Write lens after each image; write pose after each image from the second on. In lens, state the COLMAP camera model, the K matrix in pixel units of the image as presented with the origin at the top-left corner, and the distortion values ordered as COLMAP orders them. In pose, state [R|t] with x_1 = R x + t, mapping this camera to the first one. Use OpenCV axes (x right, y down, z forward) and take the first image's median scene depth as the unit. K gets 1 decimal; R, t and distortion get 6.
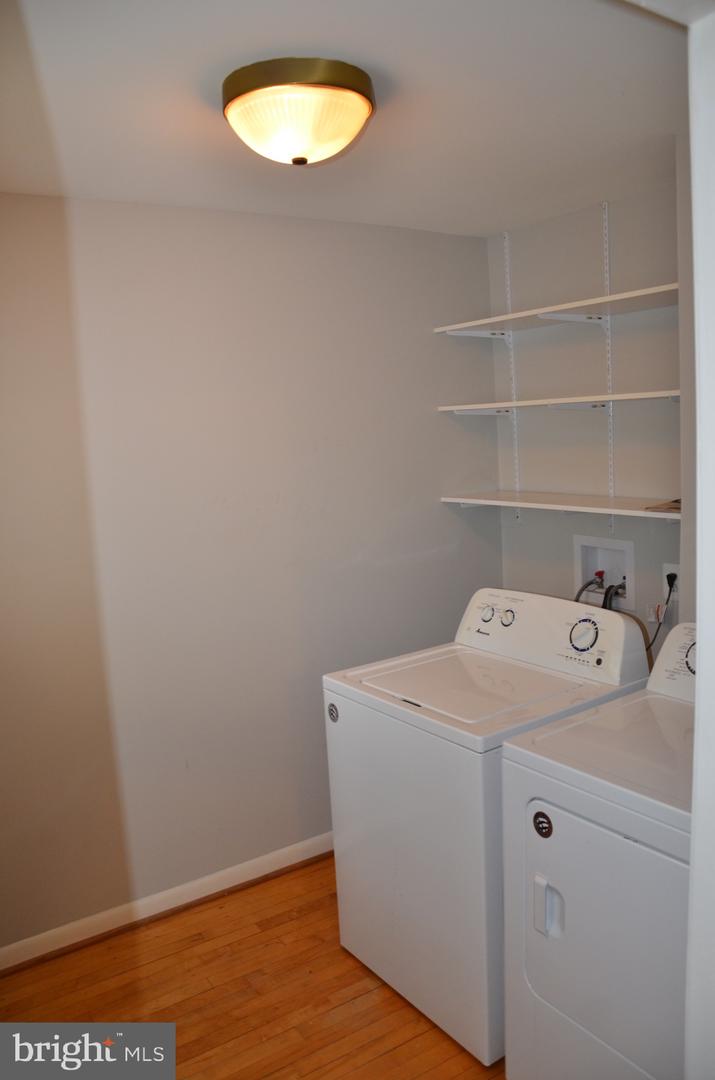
lens RADIAL K [[862.6, 0, 357.5], [0, 862.6, 540.0], [0, 0, 1]] dist [-0.156545, 0.134942]
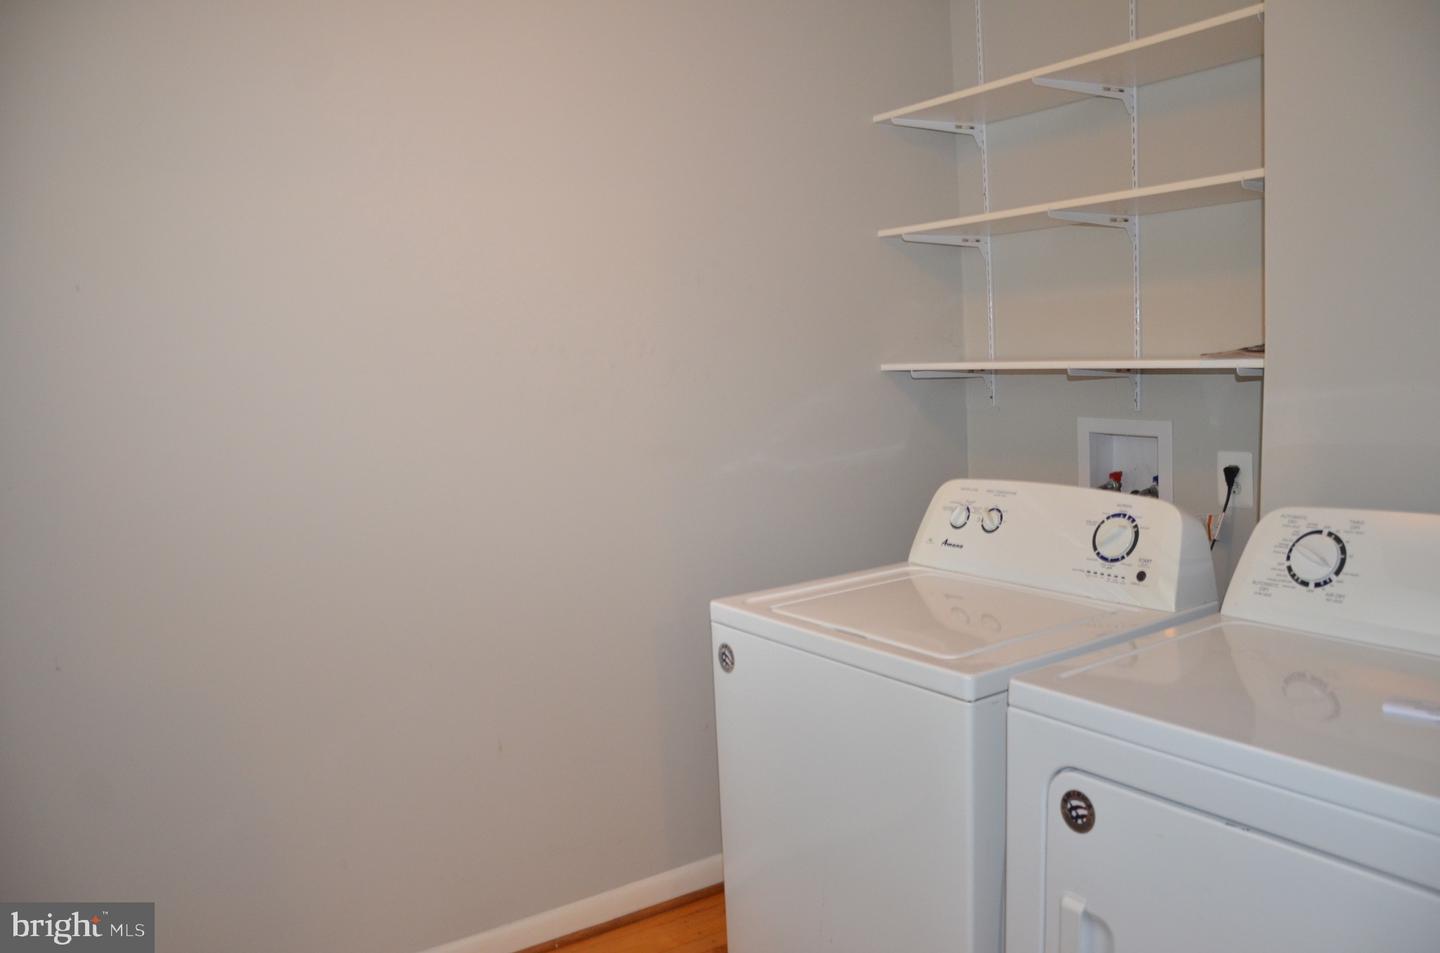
lens RADIAL K [[1150.2, 0, 720.0], [0, 1150.2, 476.5], [0, 0, 1]] dist [-0.156545, 0.134942]
pose [[0.999872, 0.012069, -0.010541, -0.025675], [-0.012352, 0.999554, -0.027173, 0.087125], [0.010208, 0.027299, 0.999575, 0.127688]]
